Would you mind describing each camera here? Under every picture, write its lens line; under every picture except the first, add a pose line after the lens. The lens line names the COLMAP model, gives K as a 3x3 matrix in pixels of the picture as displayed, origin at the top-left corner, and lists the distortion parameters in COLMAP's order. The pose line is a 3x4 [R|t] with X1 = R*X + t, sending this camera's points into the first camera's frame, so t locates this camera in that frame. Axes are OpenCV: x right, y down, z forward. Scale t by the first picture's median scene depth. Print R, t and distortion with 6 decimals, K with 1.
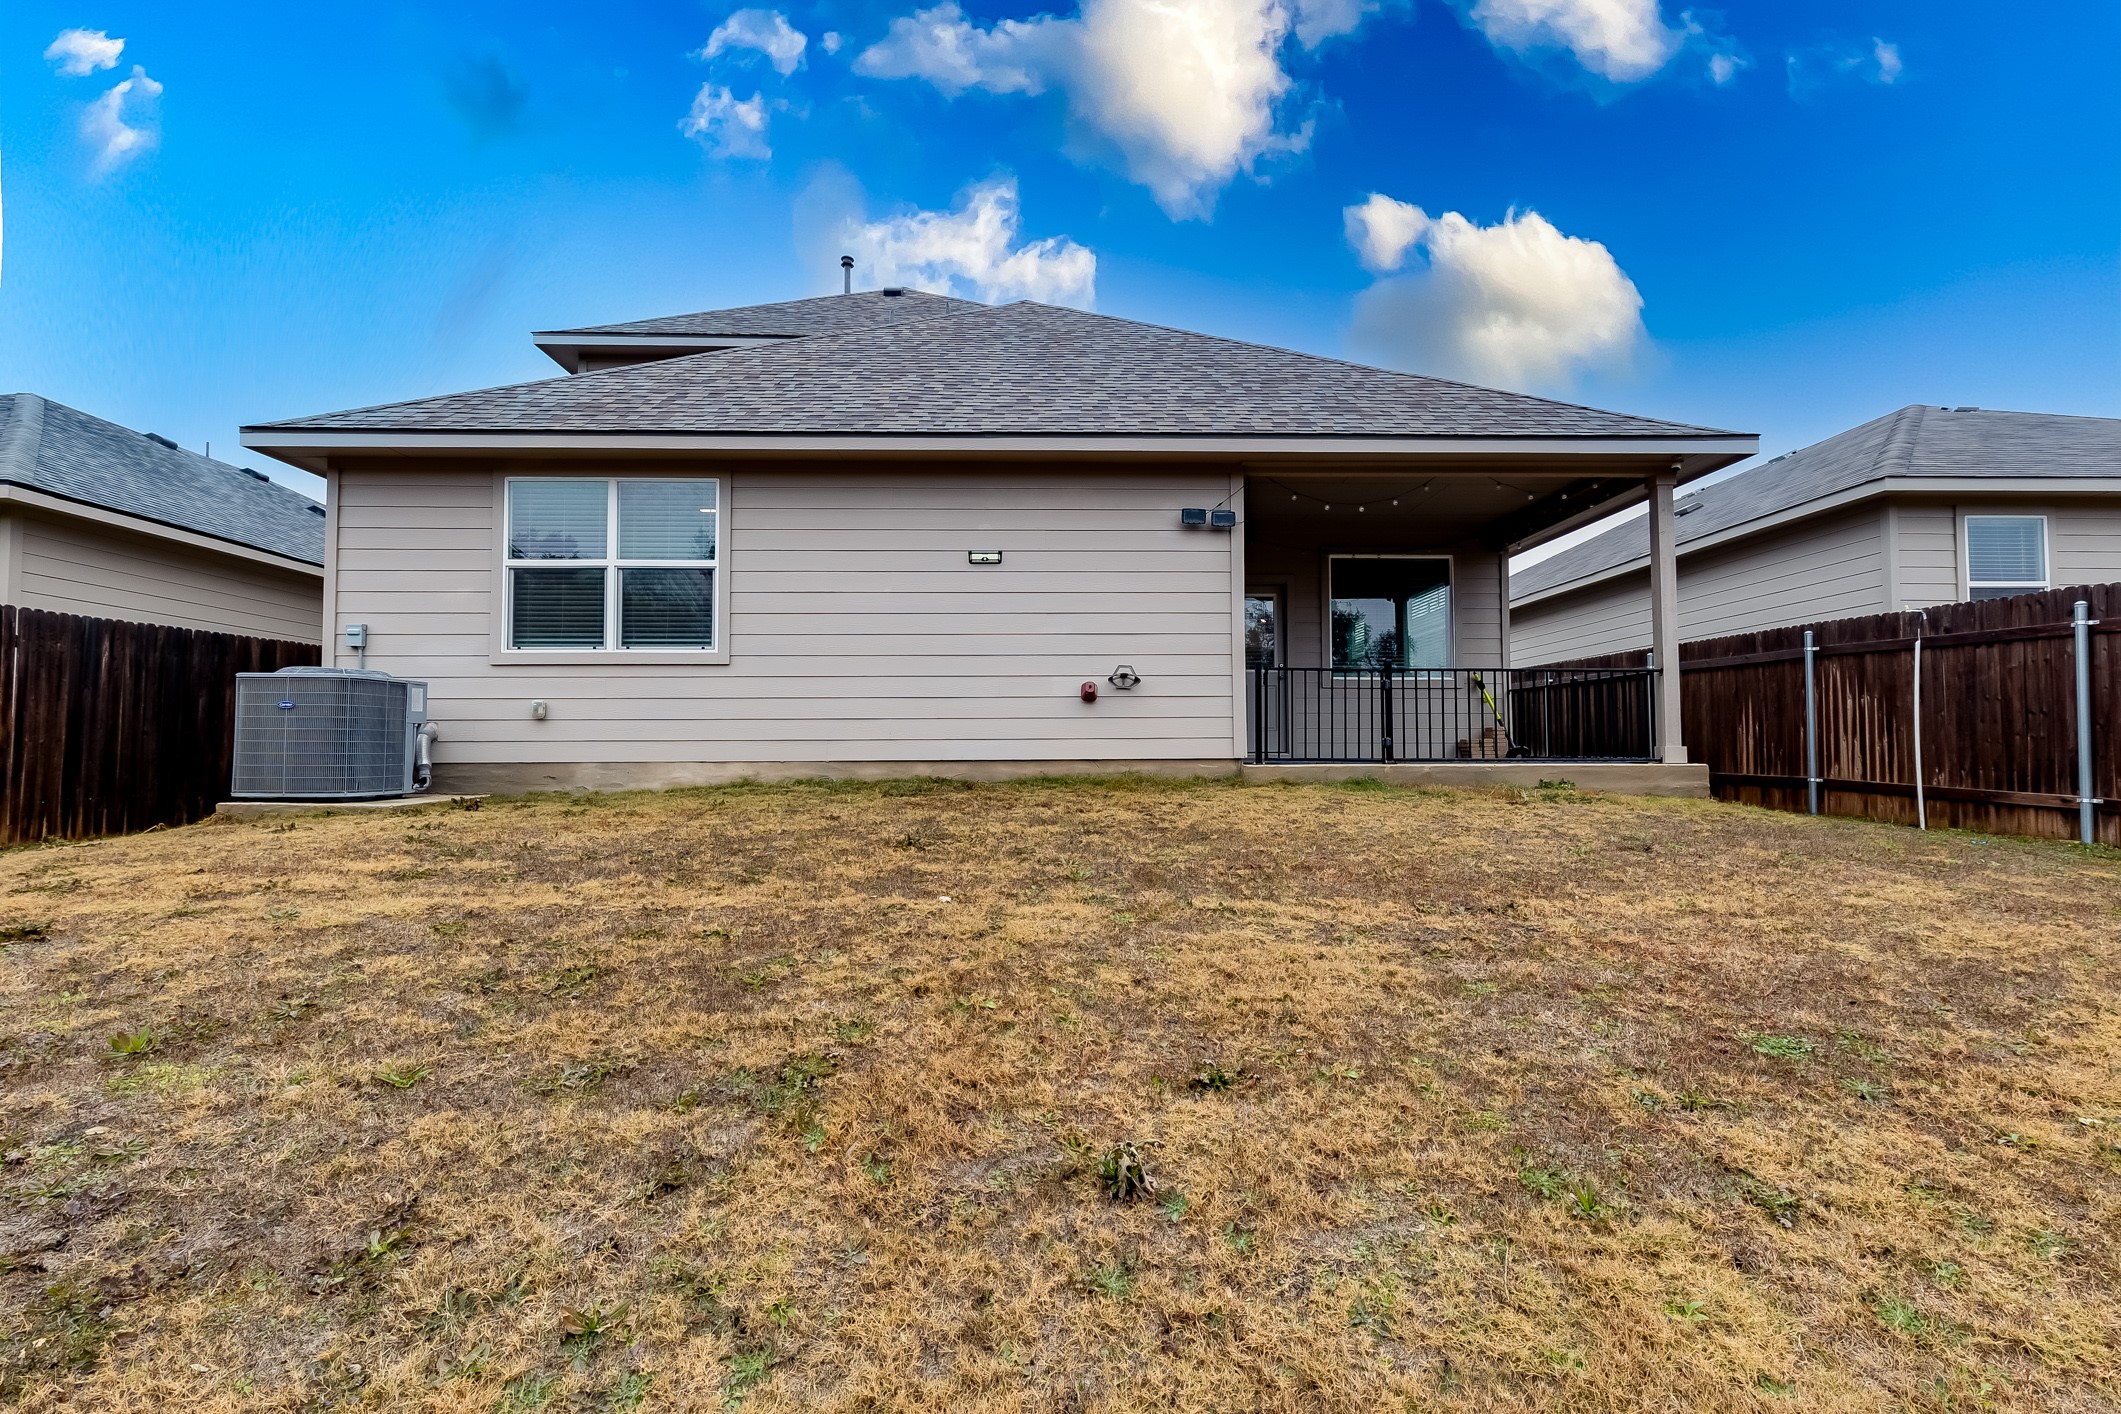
lens RADIAL K [[955.0, 0, 1064.4], [0, 955.0, 709.1], [0, 0, 1]] dist [0.007625, -0.000310]
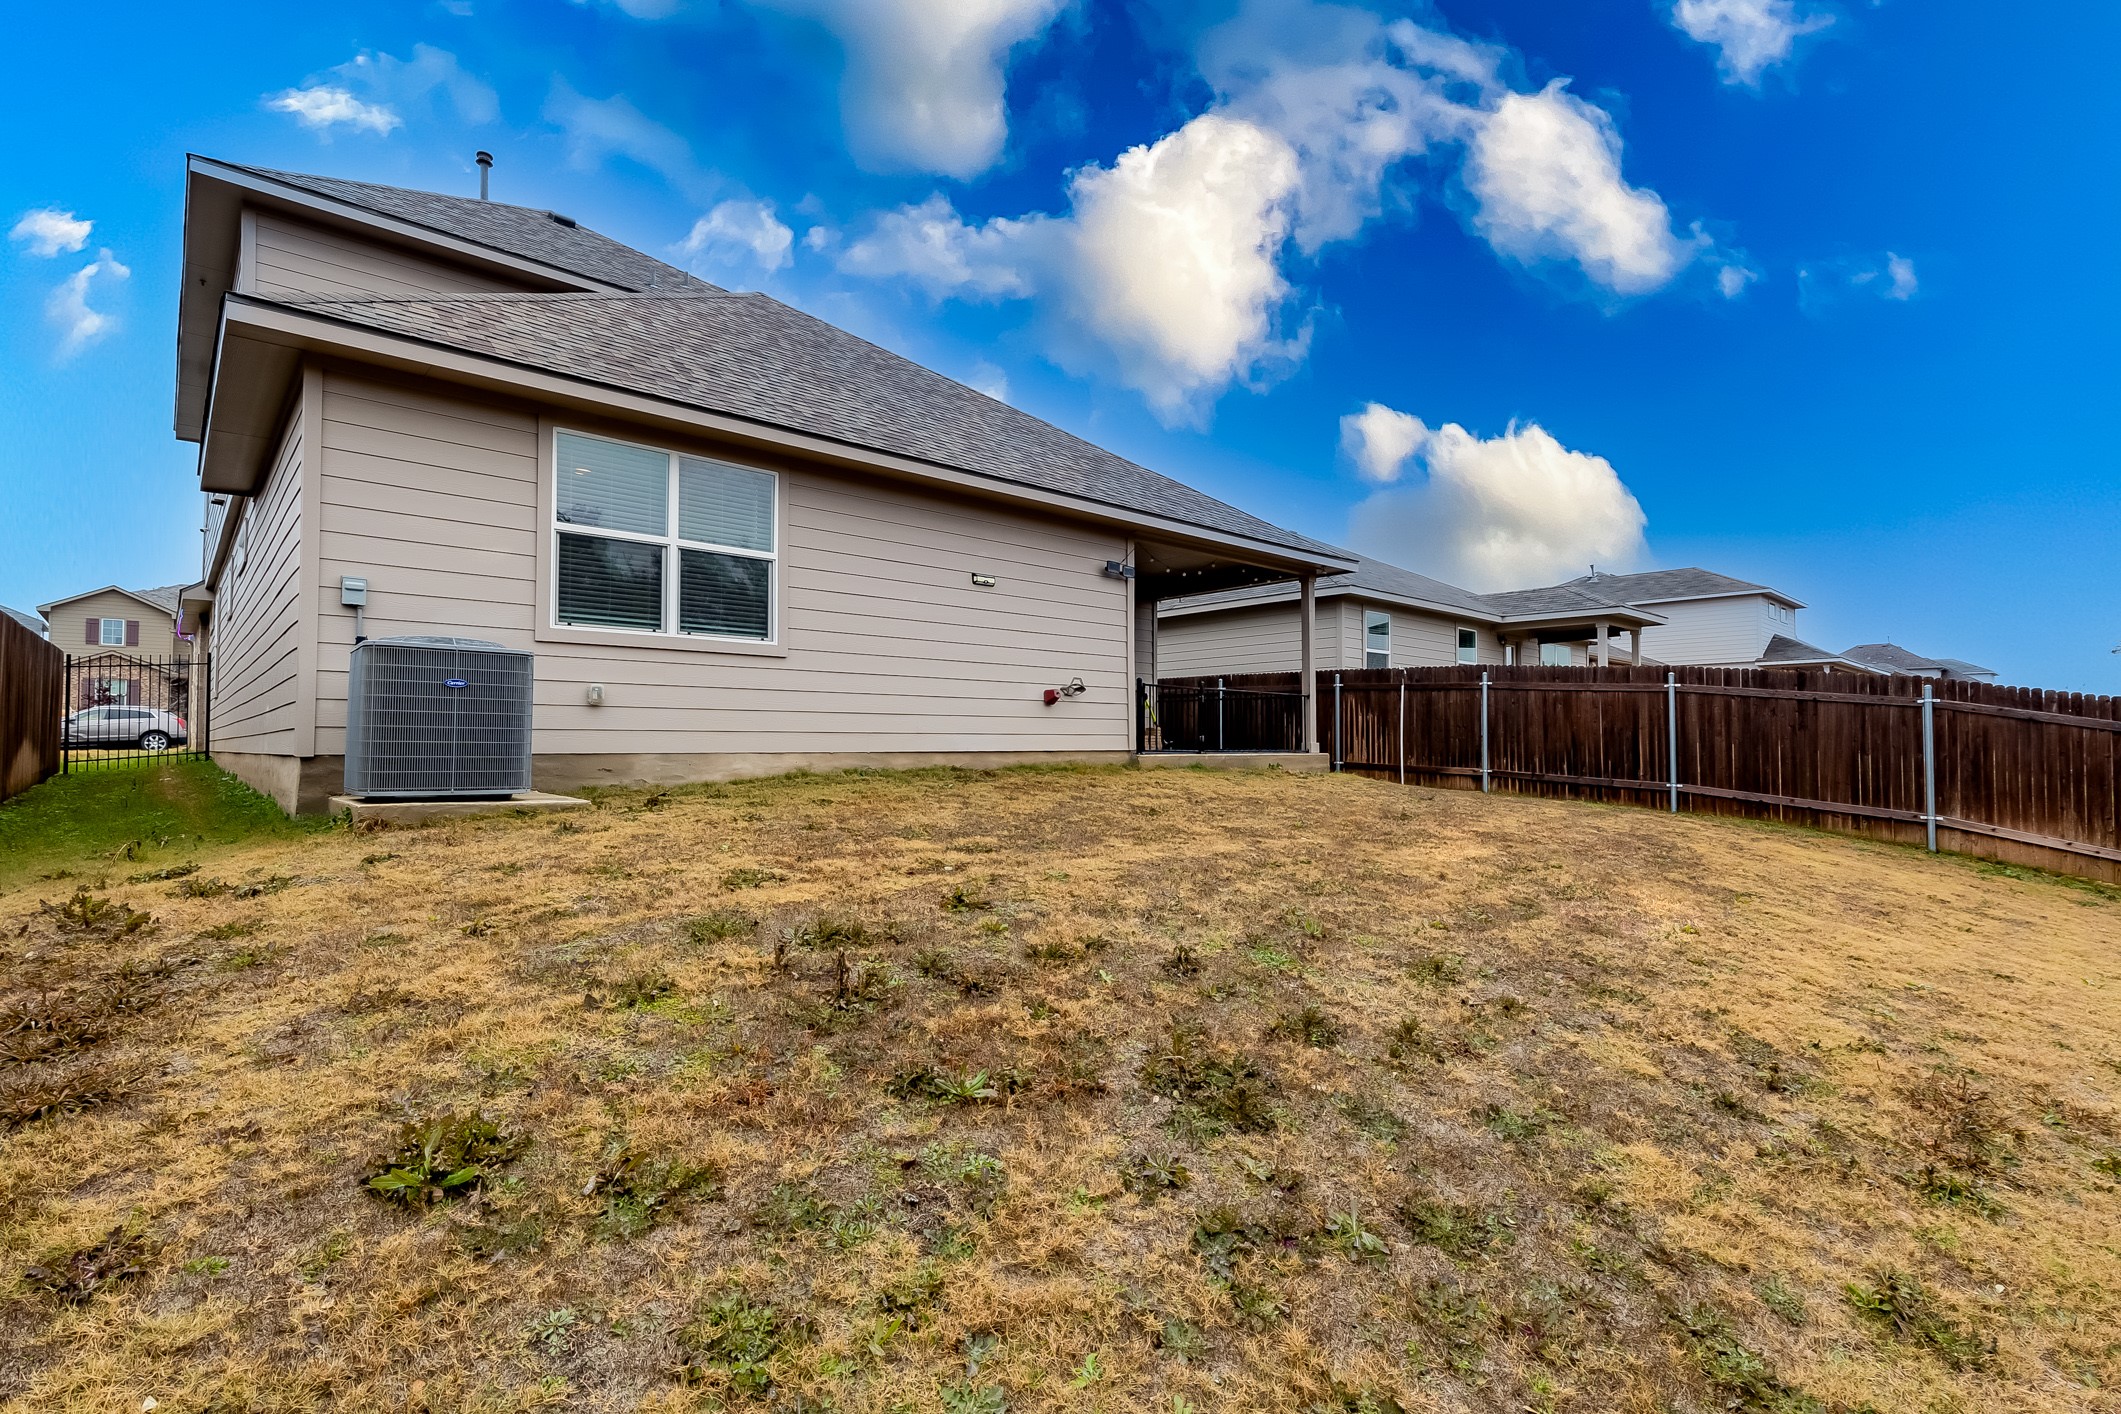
lens RADIAL K [[964.1, 0, 1065.1], [0, 964.1, 708.6], [0, 0, 1]] dist [0.009889, -0.000925]
pose [[0.760338, 0.028805, 0.648889, -0.790158], [-0.035045, 0.999380, -0.003299, 0.000799], [-0.648582, -0.020233, 0.760876, 0.022693]]
